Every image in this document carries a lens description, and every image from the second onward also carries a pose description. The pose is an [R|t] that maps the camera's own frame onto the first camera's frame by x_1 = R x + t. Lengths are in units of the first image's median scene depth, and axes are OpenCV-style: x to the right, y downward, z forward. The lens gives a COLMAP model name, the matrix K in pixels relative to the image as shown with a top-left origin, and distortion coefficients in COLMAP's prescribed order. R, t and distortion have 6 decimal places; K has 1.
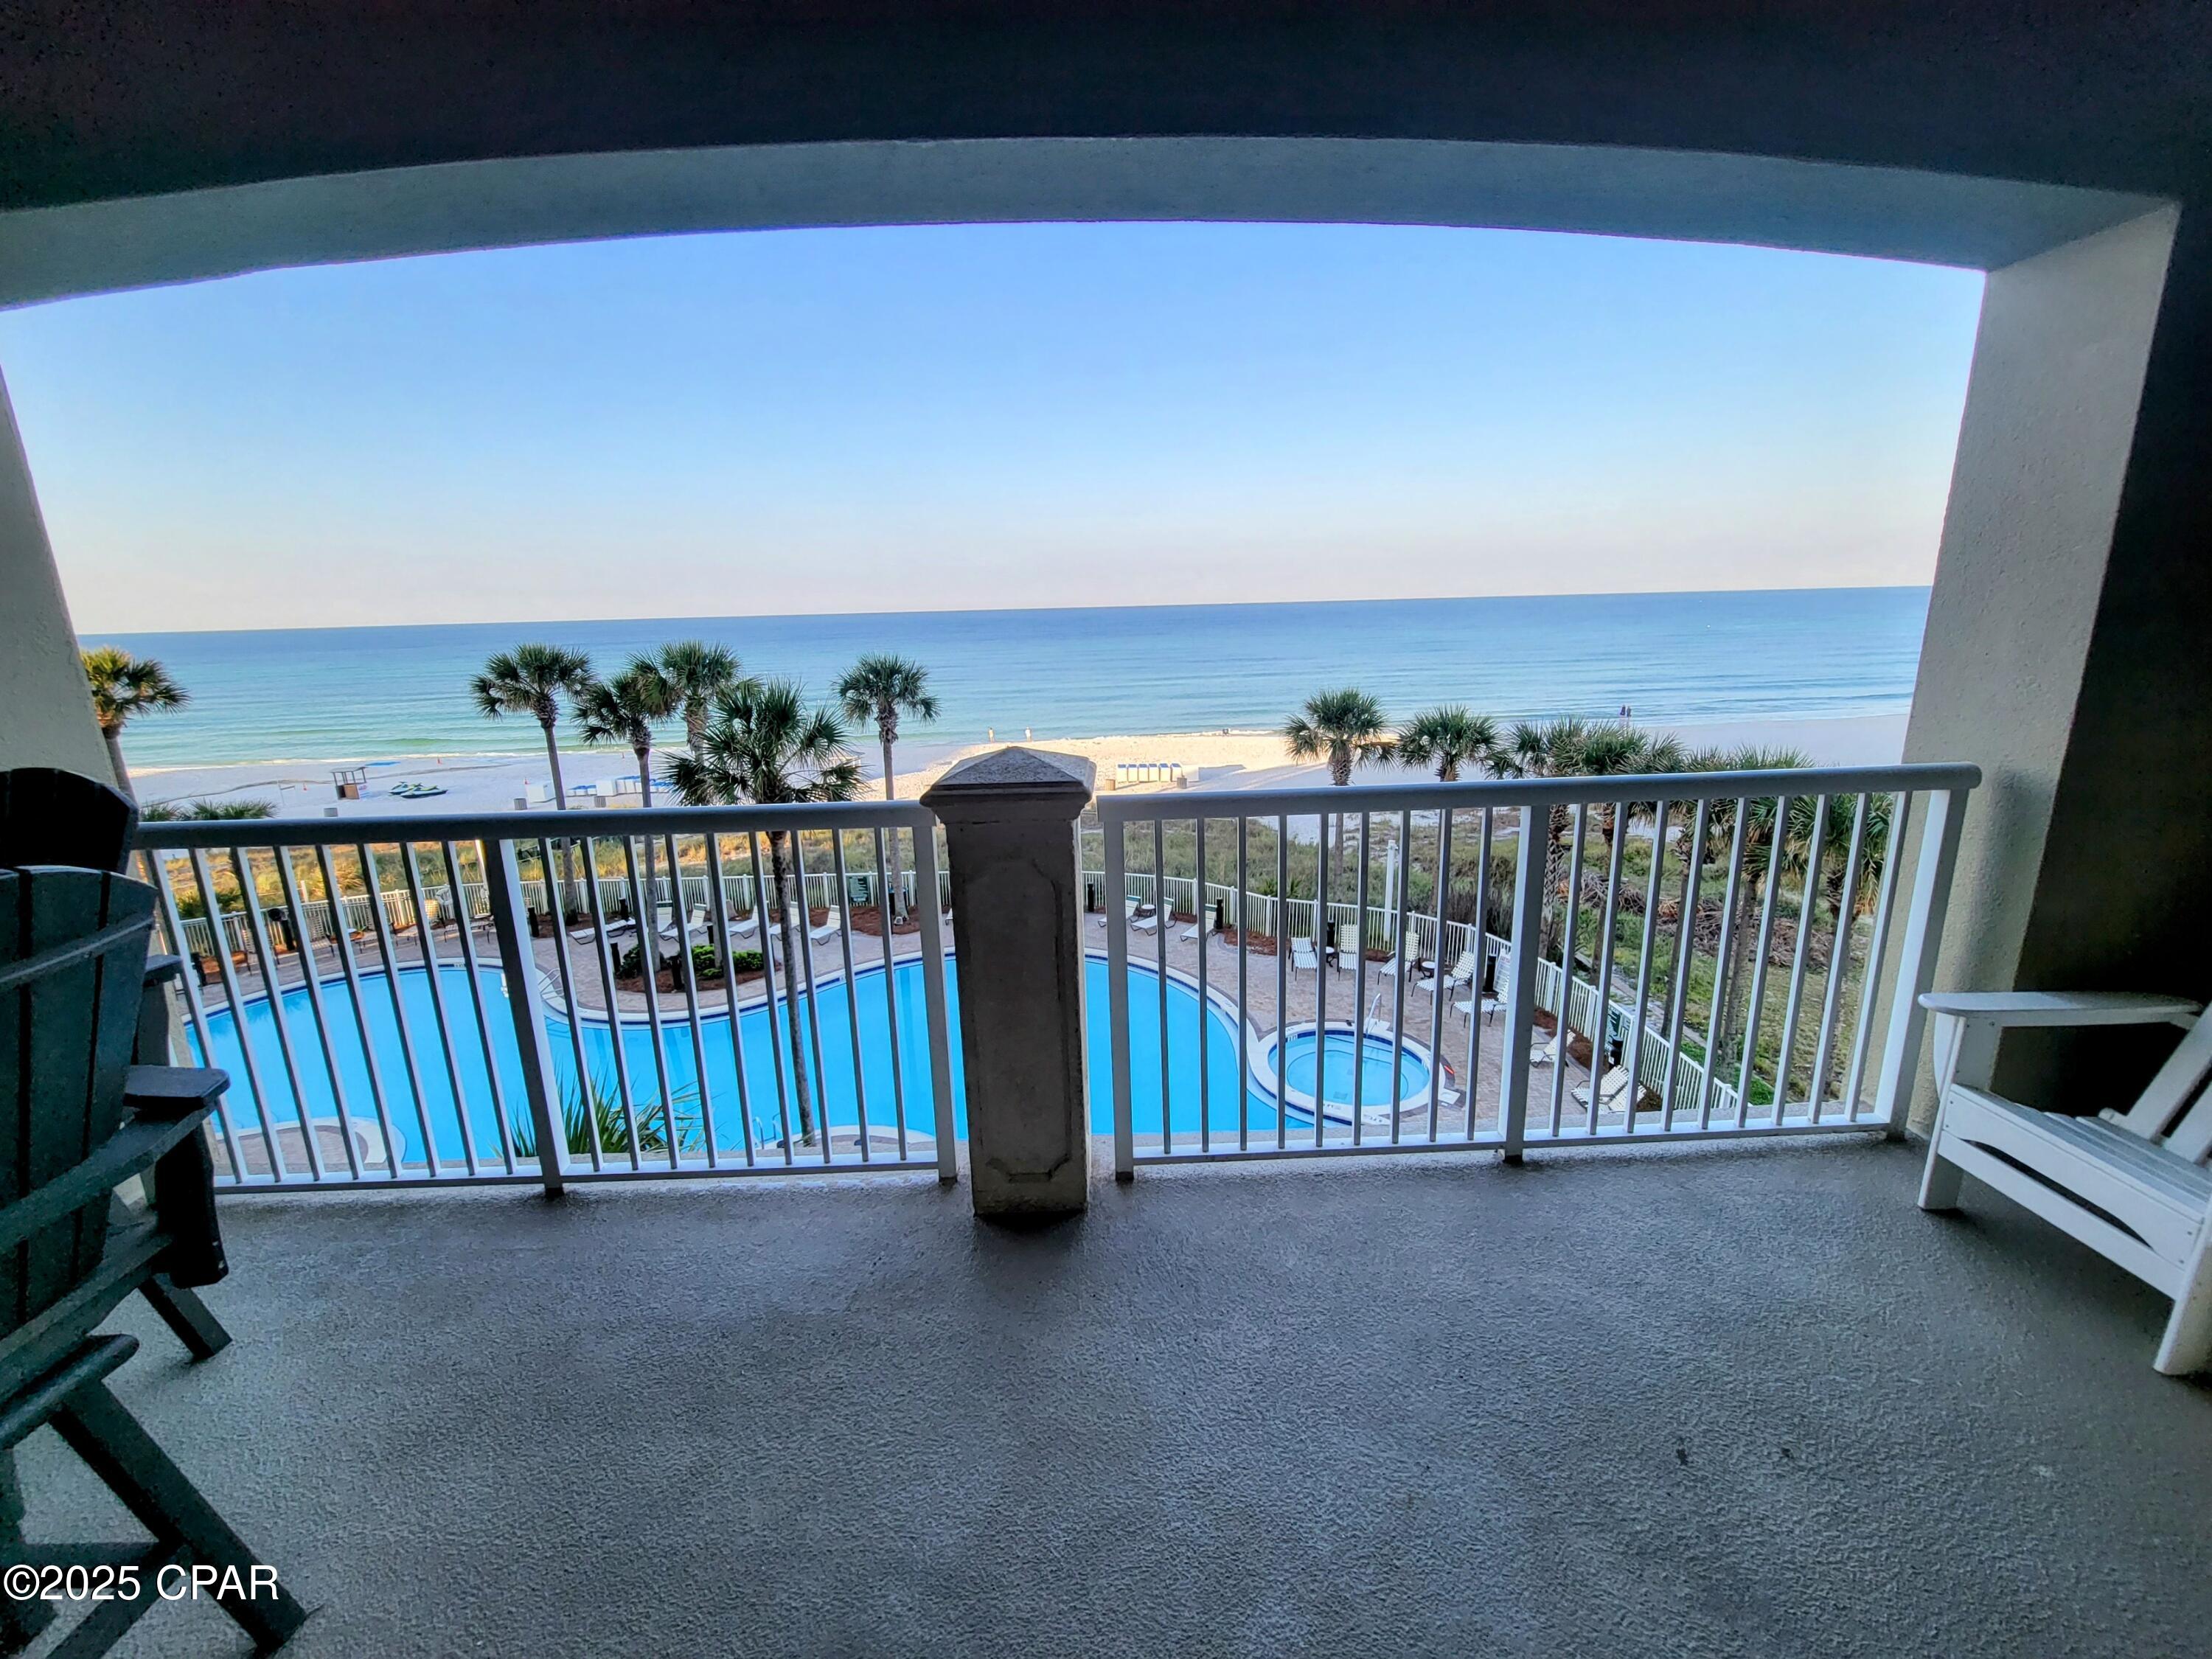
lens RADIAL K [[897.4, 0, 1101.8], [0, 897.4, 813.2], [0, 0, 1]] dist [-0.001725, -0.000301]
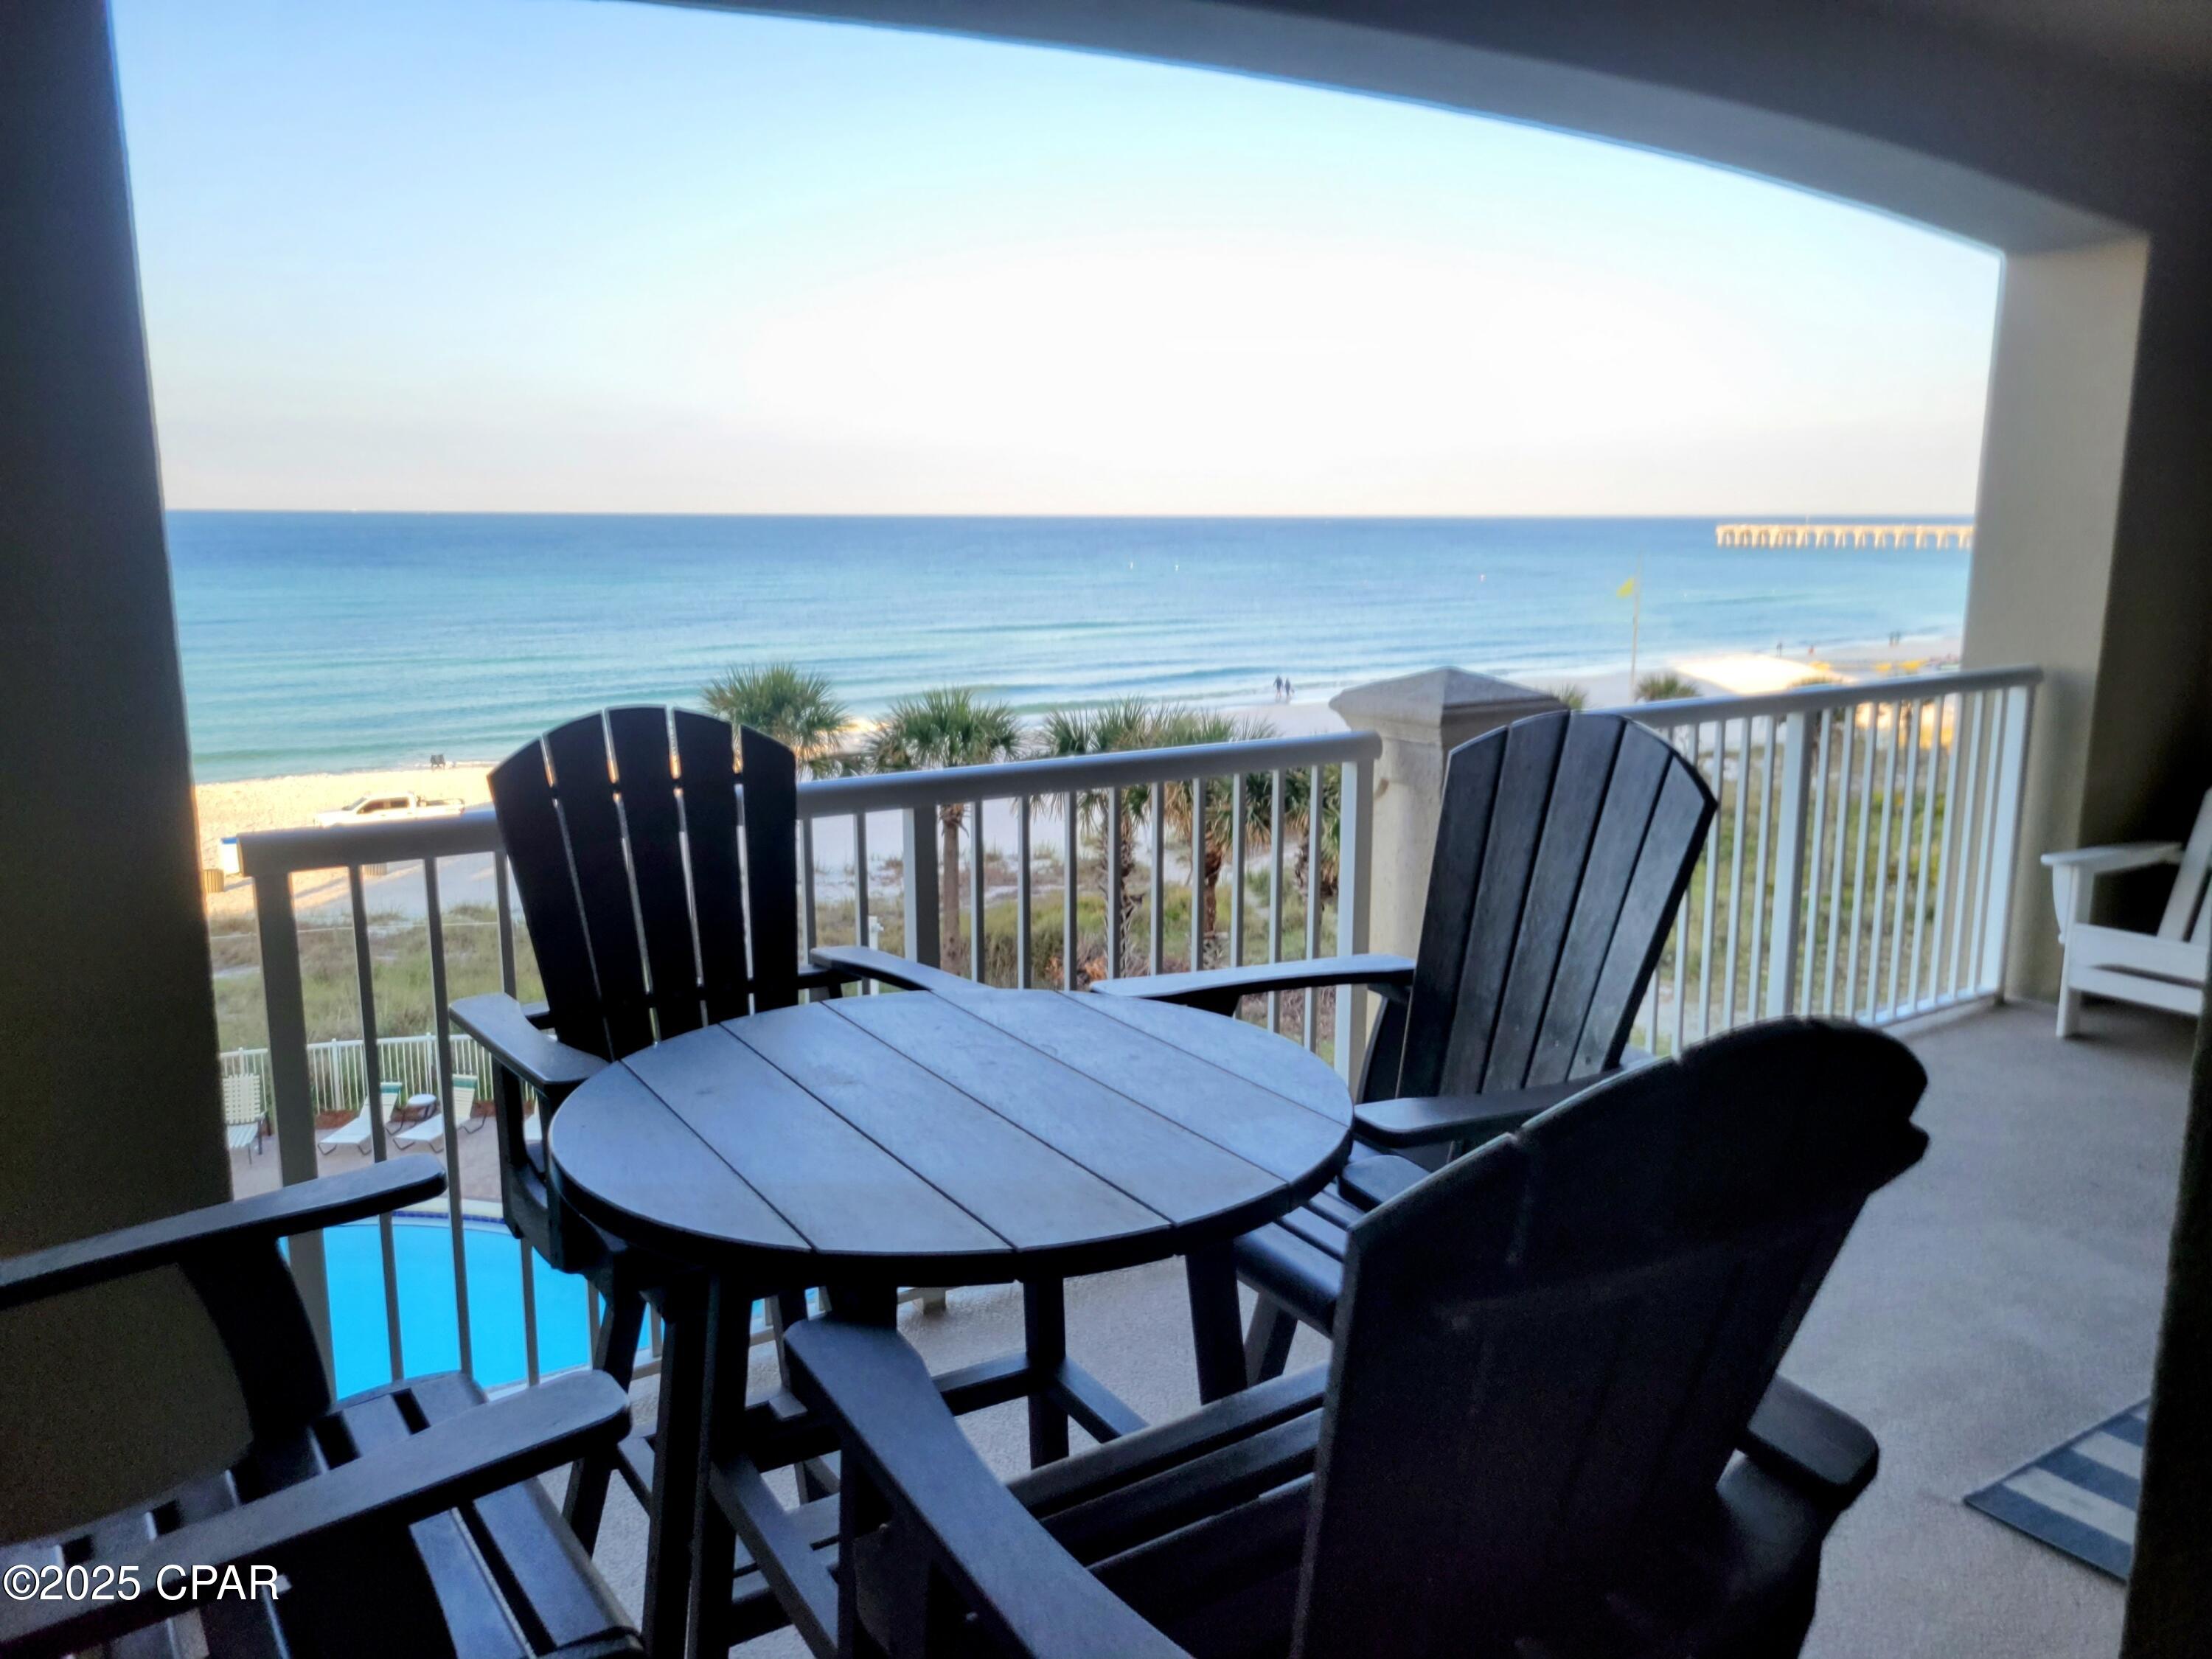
lens RADIAL K [[1715.8, 0, 1106.0], [0, 1715.8, 829.5], [0, 0, 1]] dist [0.045951, 0.000995]
pose [[0.842040, -0.063316, 0.535686, -1.147263], [0.089584, 0.995711, -0.023127, 0.091013], [-0.531924, 0.067463, 0.844101, -0.243455]]
